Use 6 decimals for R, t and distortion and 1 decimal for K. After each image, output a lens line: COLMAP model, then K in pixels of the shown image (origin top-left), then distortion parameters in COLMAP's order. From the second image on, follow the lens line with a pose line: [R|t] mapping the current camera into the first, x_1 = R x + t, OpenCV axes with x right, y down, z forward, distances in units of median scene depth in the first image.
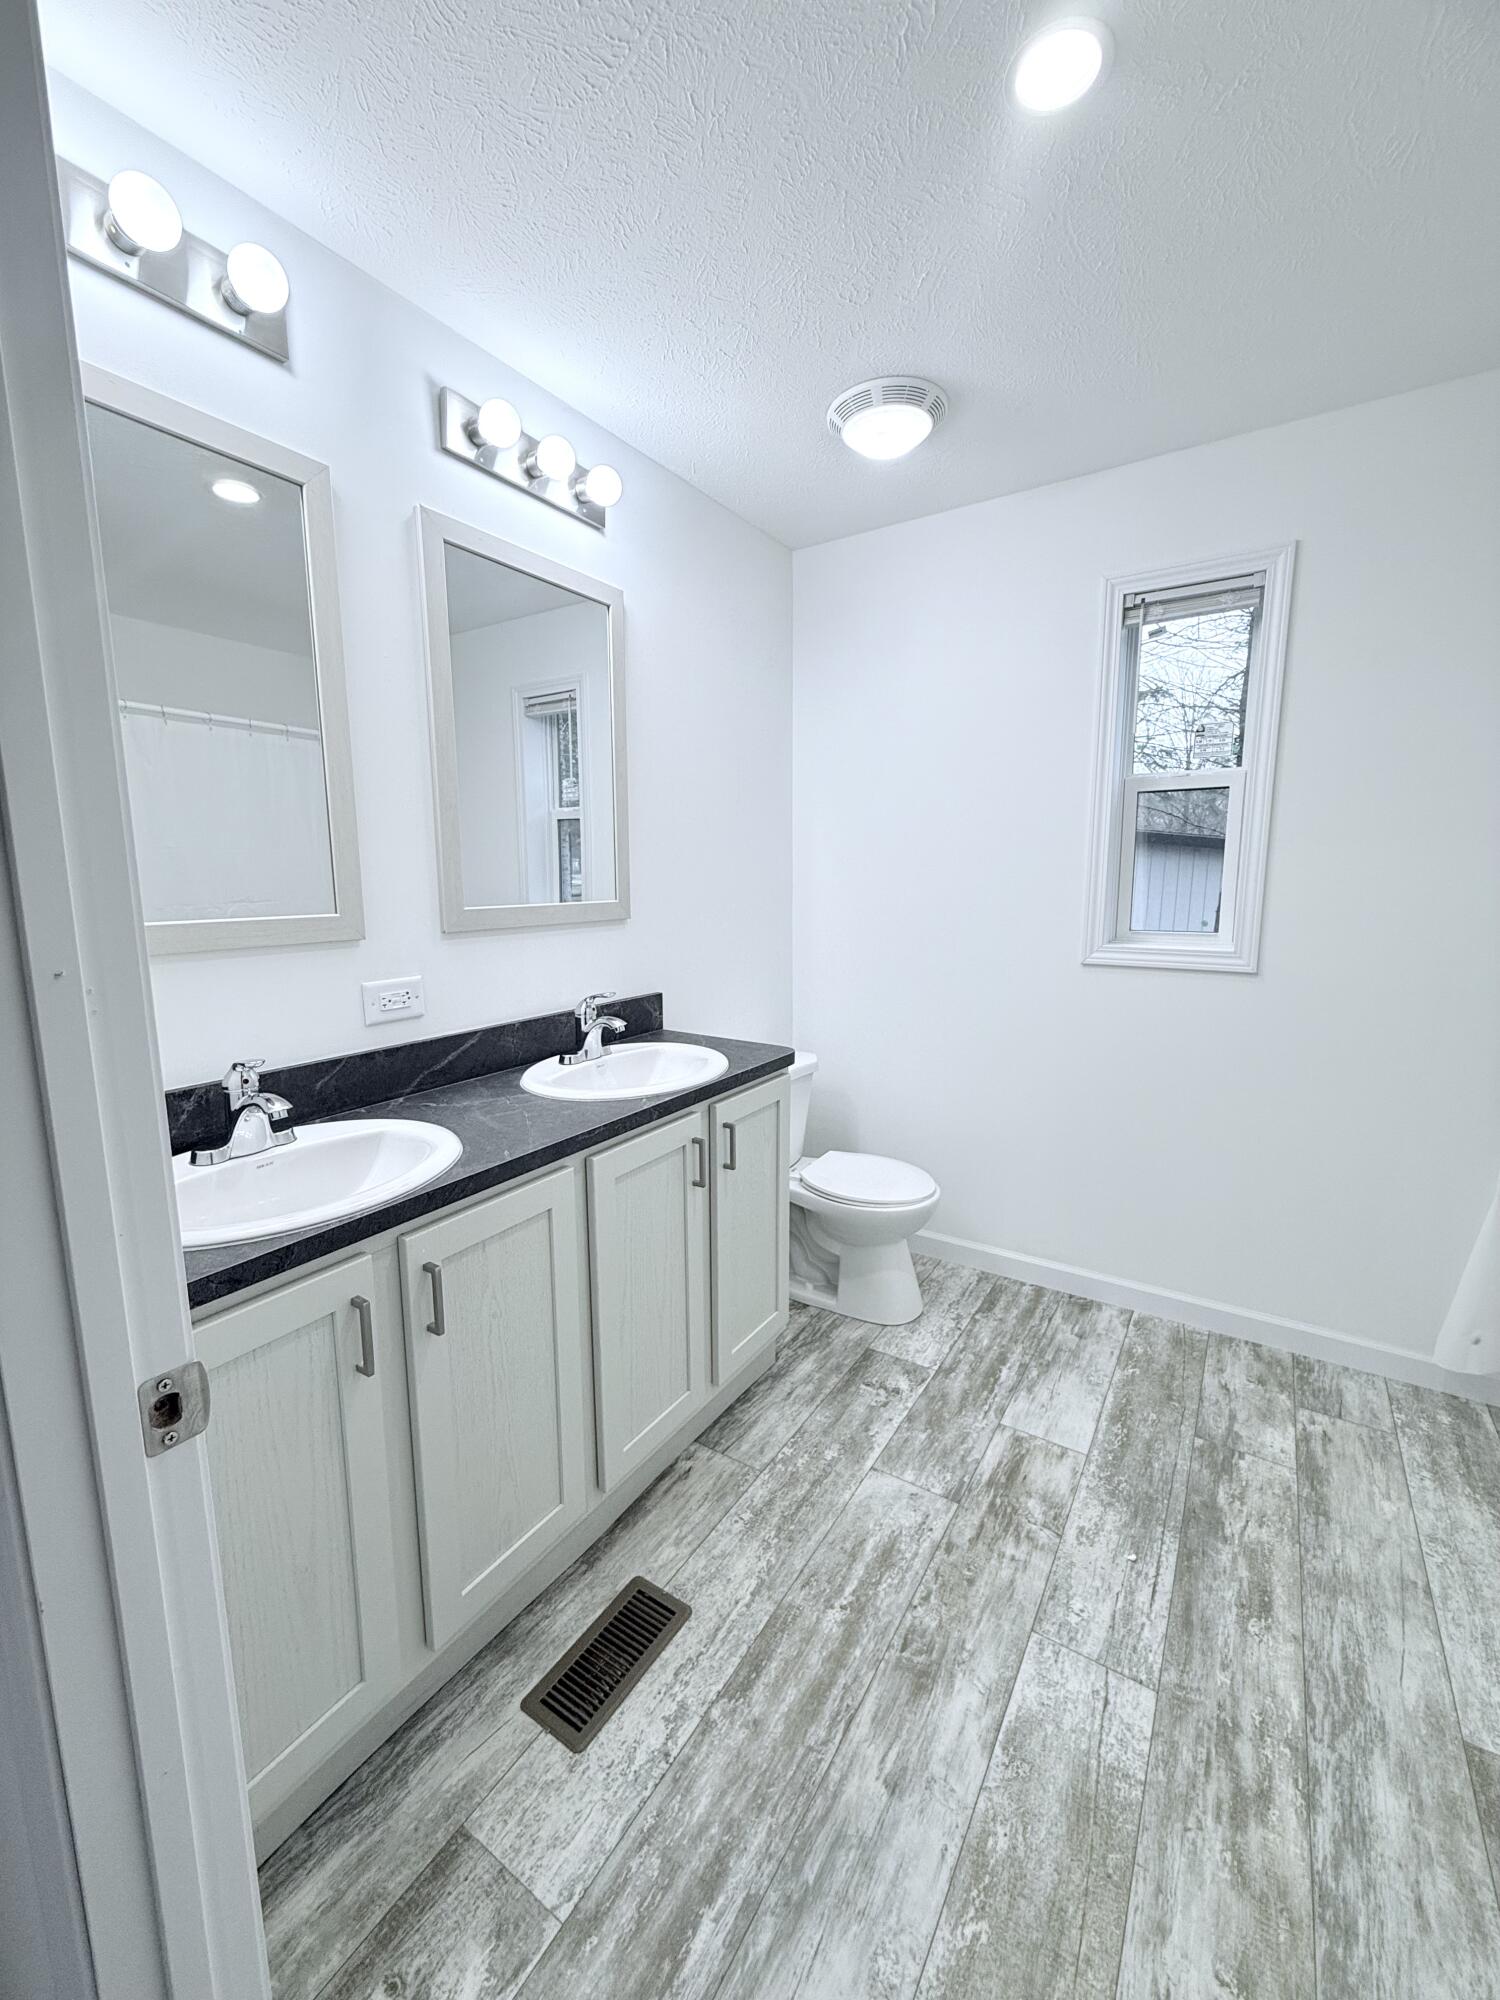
lens RADIAL K [[796.4, 0, 752.6], [0, 796.4, 990.6], [0, 0, 1]] dist [0.000638, 0.000230]
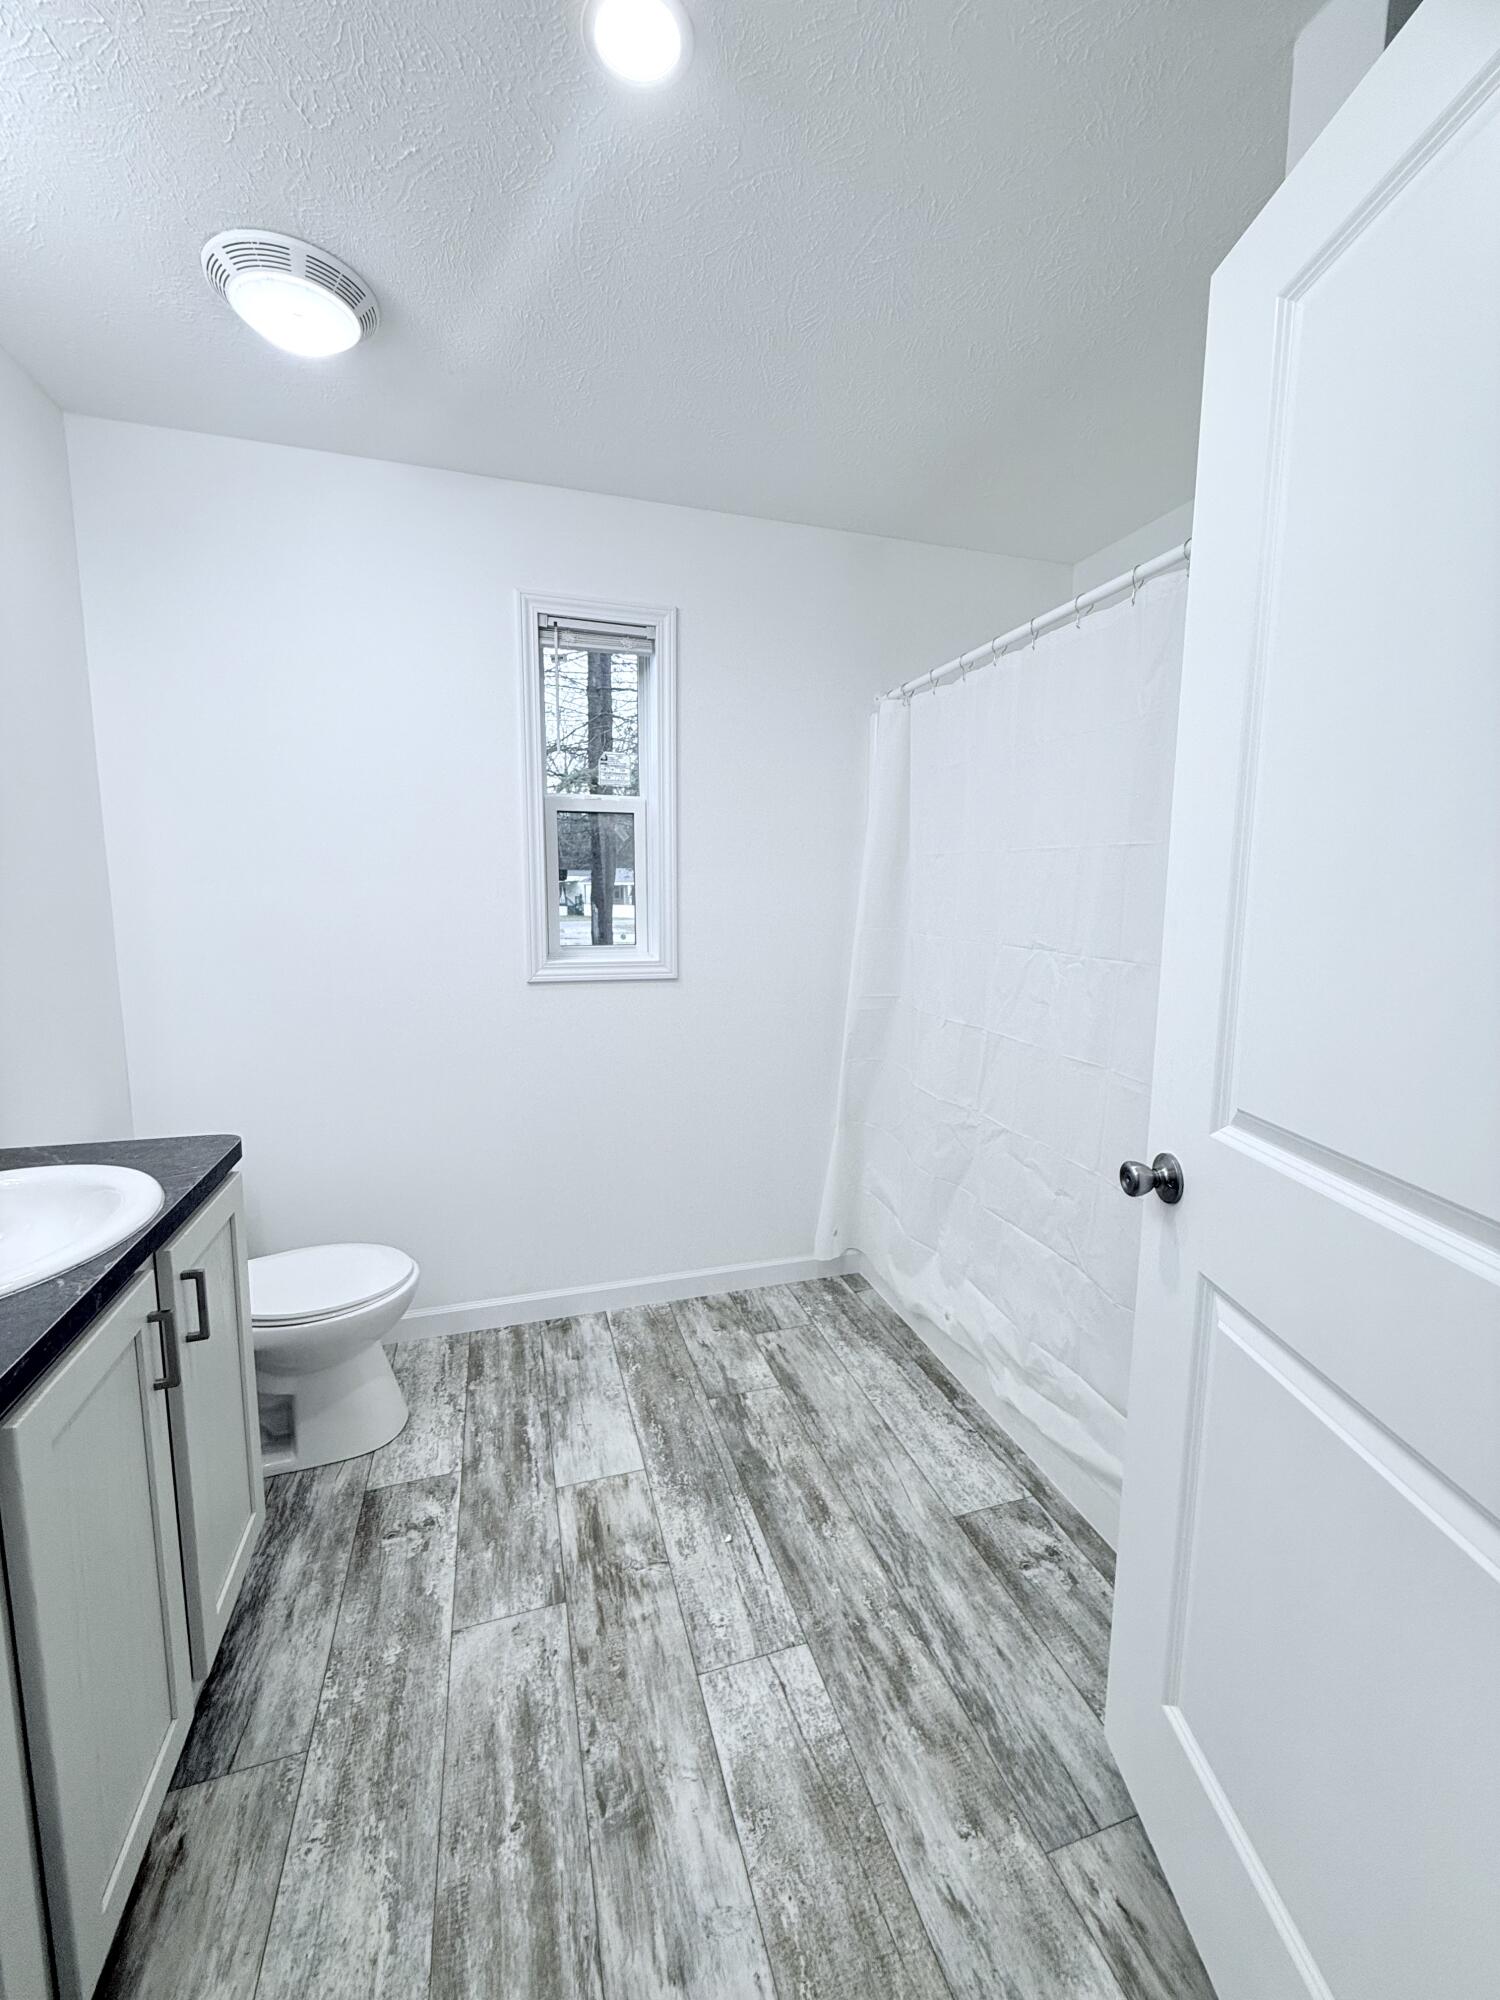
lens RADIAL K [[796.4, 0, 750.0], [0, 796.4, 992.2], [0, 0, 1]] dist [0.000638, 0.000230]
pose [[0.637532, -0.088416, 0.765334, -0.242028], [0.102605, 0.994288, 0.029395, -0.034143], [-0.763561, 0.059787, 0.642962, 0.251800]]
